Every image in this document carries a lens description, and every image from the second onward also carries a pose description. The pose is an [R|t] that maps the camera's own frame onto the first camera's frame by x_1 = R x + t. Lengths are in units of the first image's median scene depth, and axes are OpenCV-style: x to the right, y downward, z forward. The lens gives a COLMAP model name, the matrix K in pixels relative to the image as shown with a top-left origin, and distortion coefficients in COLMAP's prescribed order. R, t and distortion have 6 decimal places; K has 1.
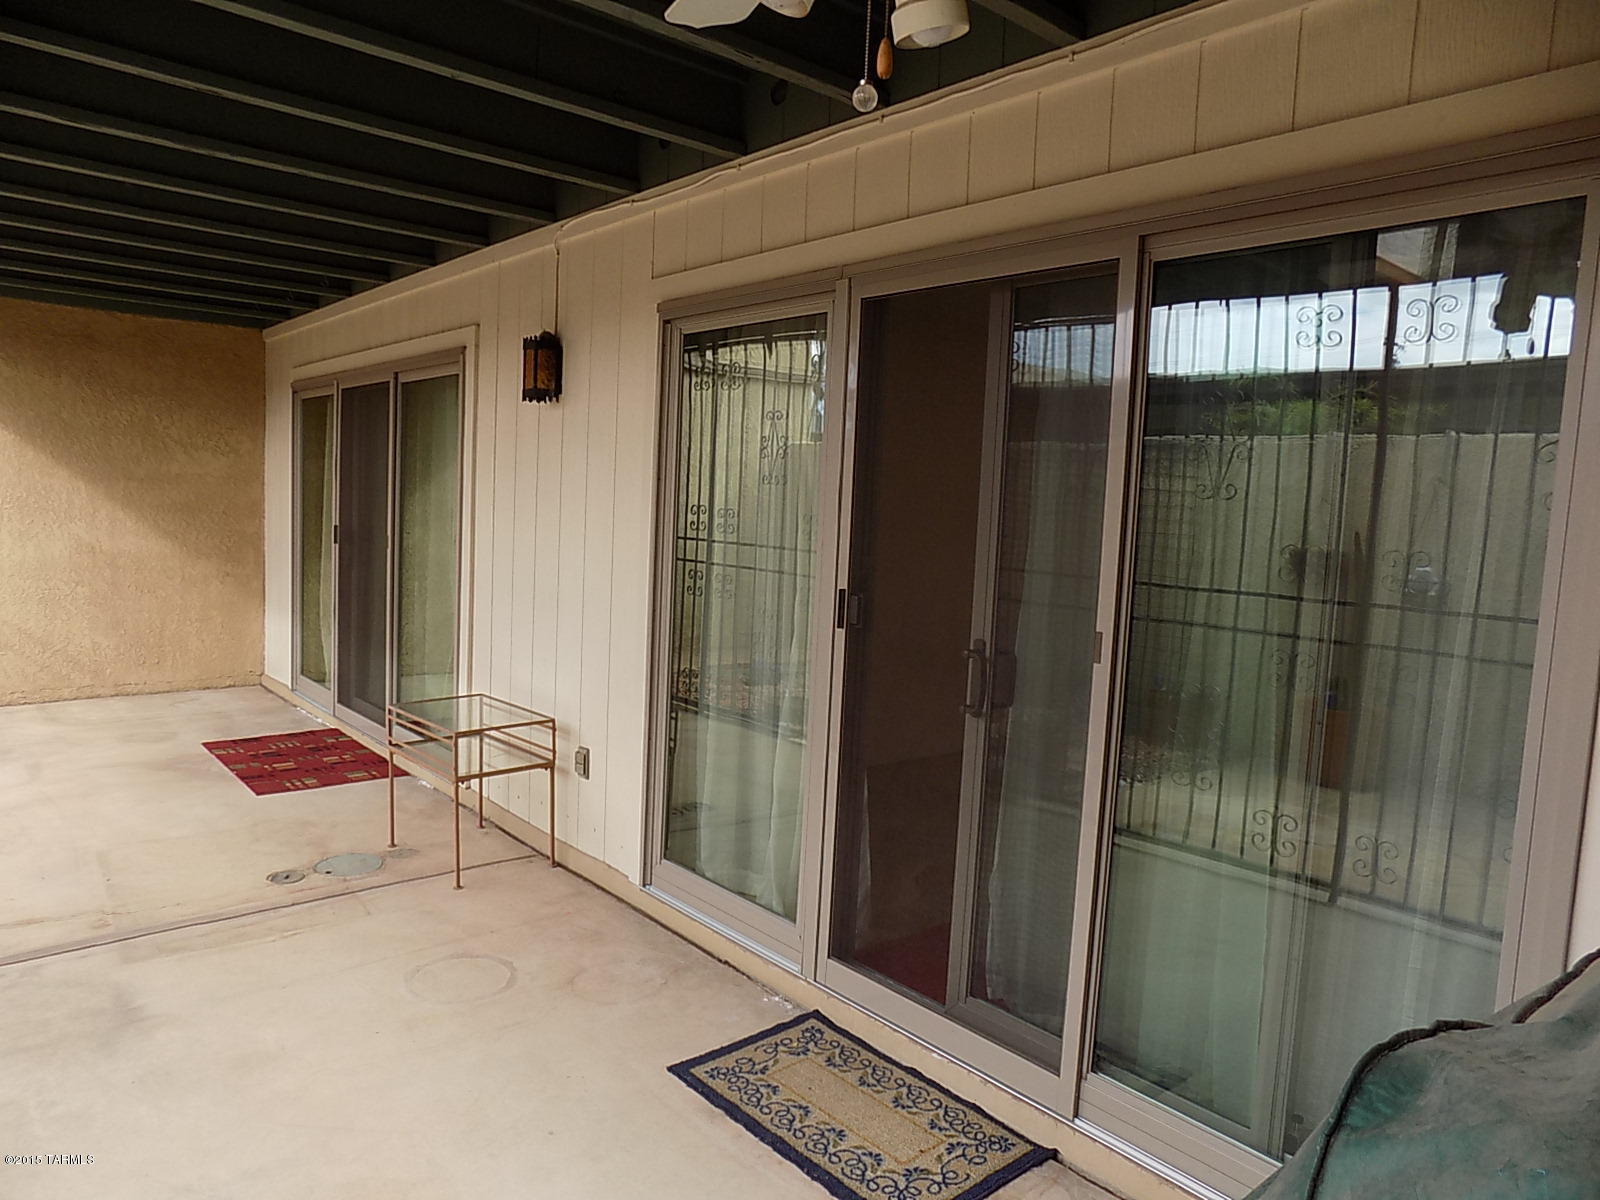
lens RADIAL K [[1051.5, 0, 800.7], [0, 1051.5, 600.6], [0, 0, 1]] dist [-0.048181, 0.025493]
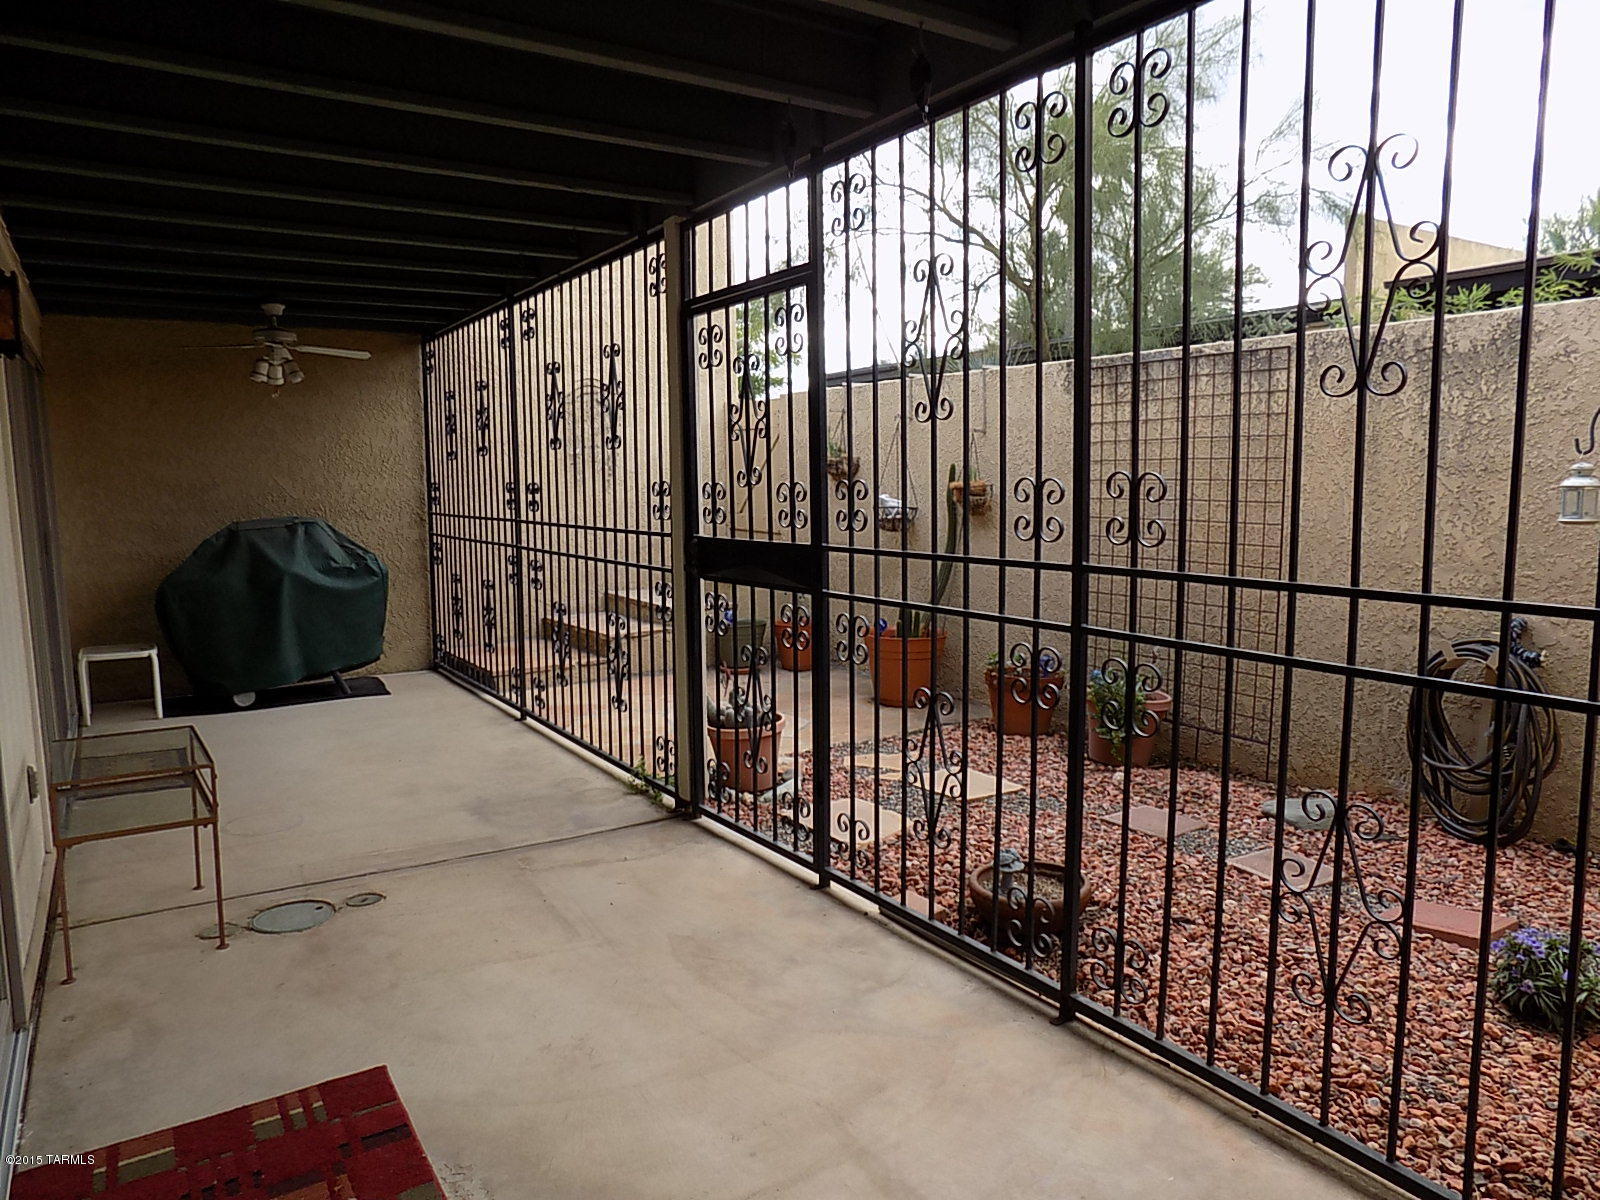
lens RADIAL K [[1051.5, 0, 798.9], [0, 1051.5, 596.7], [0, 0, 1]] dist [-0.048181, 0.025493]
pose [[-0.990259, -0.055022, 0.127904, -0.981632], [-0.027309, 0.977517, 0.209079, -0.200052], [-0.136533, 0.203550, -0.969498, 1.790656]]
